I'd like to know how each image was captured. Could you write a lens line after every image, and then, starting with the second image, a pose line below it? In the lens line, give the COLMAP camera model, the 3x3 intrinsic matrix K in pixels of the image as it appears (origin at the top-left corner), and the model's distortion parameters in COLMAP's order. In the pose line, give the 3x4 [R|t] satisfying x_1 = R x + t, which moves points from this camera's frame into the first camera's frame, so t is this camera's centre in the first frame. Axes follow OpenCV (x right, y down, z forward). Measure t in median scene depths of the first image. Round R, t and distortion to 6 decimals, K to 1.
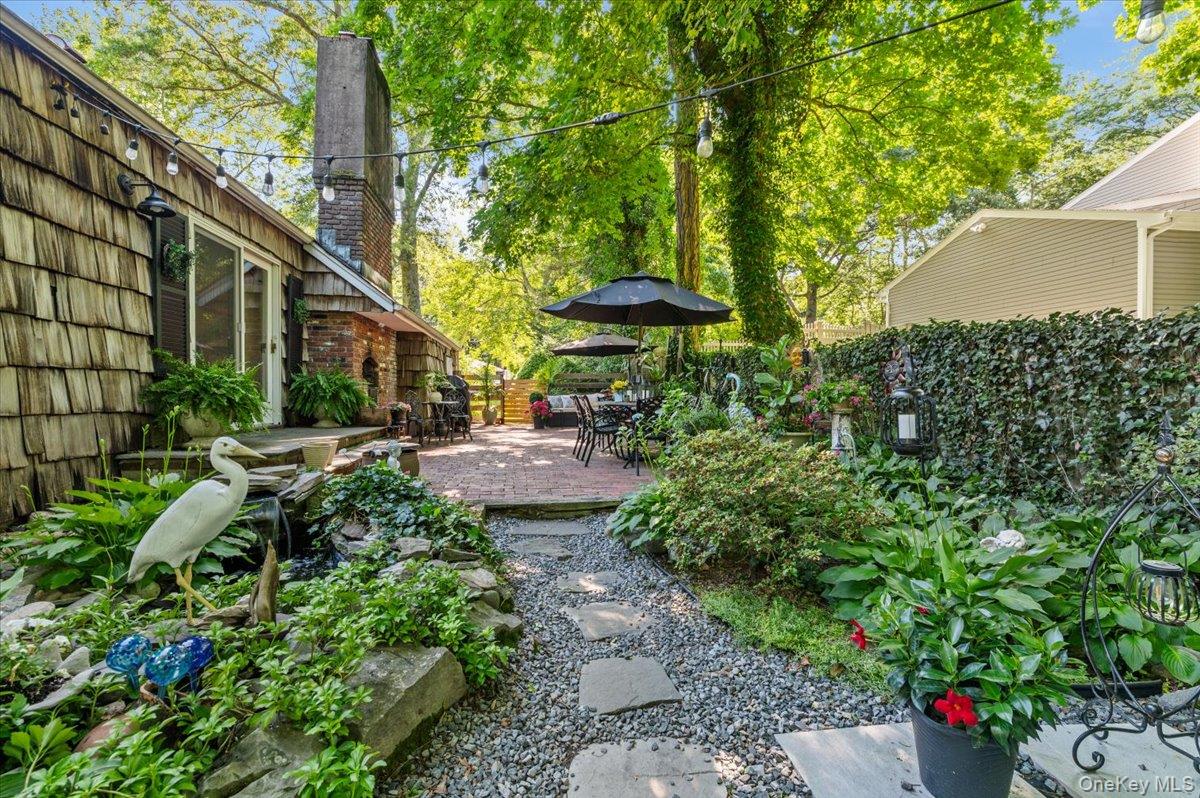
lens RADIAL K [[511.4, 0, 600.0], [0, 511.4, 399.0], [0, 0, 1]] dist [0.000003, 0.000000]
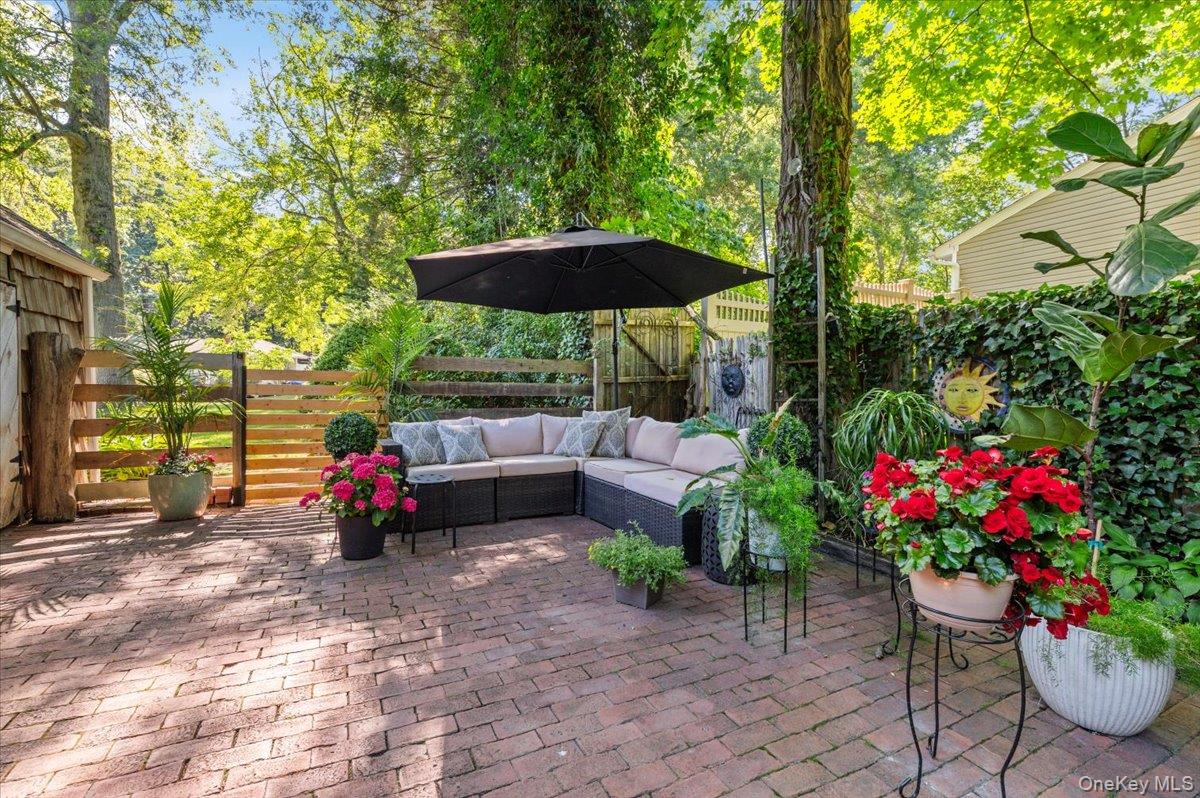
lens RADIAL K [[511.4, 0, 600.0], [0, 511.4, 399.0], [0, 0, 1]] dist [0.000003, 0.000000]
pose [[0.949140, 0.009576, 0.314710, -0.074638], [-0.011488, 0.999925, 0.004222, -0.021788], [-0.314646, -0.007623, 0.949179, 0.618975]]
